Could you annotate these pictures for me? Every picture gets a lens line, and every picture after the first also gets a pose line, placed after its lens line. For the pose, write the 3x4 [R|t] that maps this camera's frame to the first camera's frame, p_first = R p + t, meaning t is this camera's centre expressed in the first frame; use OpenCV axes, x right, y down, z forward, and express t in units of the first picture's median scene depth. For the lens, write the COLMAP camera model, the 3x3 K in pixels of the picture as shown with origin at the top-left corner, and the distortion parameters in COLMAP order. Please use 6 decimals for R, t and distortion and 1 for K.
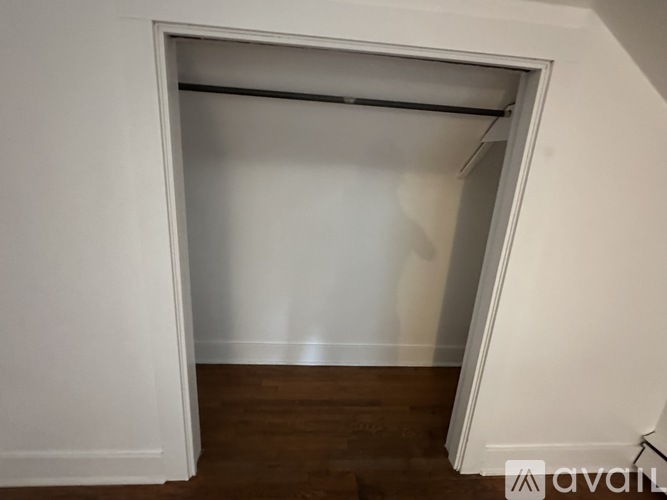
lens RADIAL K [[323.5, 0, 331.4], [0, 323.5, 249.7], [0, 0, 1]] dist [-0.000586, 0.000162]
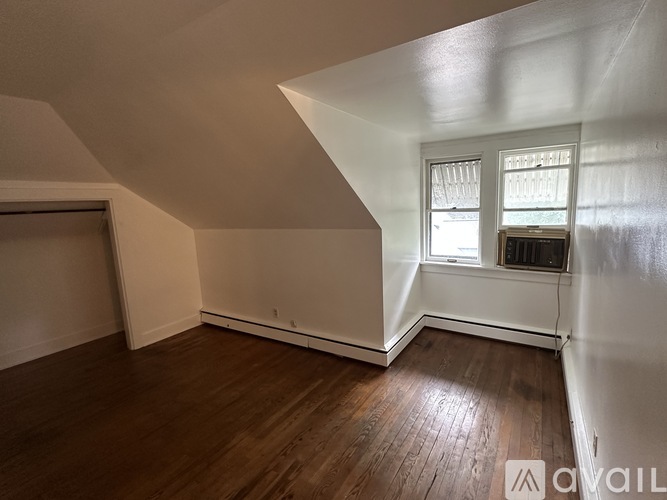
lens RADIAL K [[323.5, 0, 331.4], [0, 323.5, 249.7], [0, 0, 1]] dist [-0.000586, 0.000162]
pose [[0.599699, -0.205078, 0.773502, -0.447632], [0.298659, 0.954120, 0.021413, 0.363236], [-0.742404, 0.218172, 0.633433, -1.820800]]
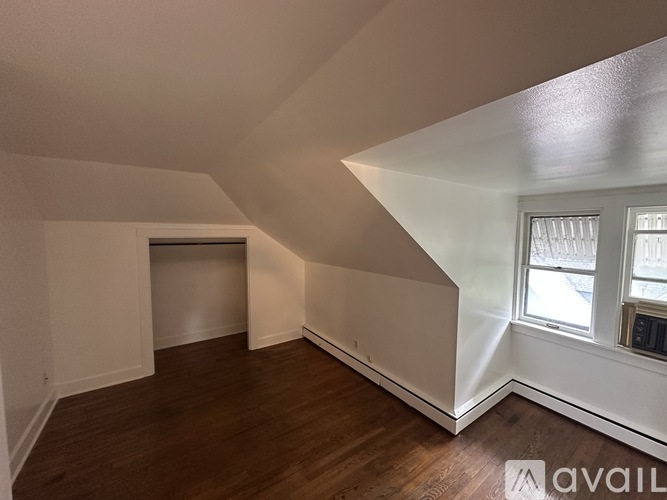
lens RADIAL K [[263.7, 0, 333.5], [0, 263.7, 250.0], [0, 0, 1]] dist [0.000783, 0.000306]
pose [[0.858464, -0.091895, 0.504574, -0.133624], [0.186904, 0.972218, -0.140926, 0.247658], [-0.477605, 0.215287, 0.851789, -1.844016]]
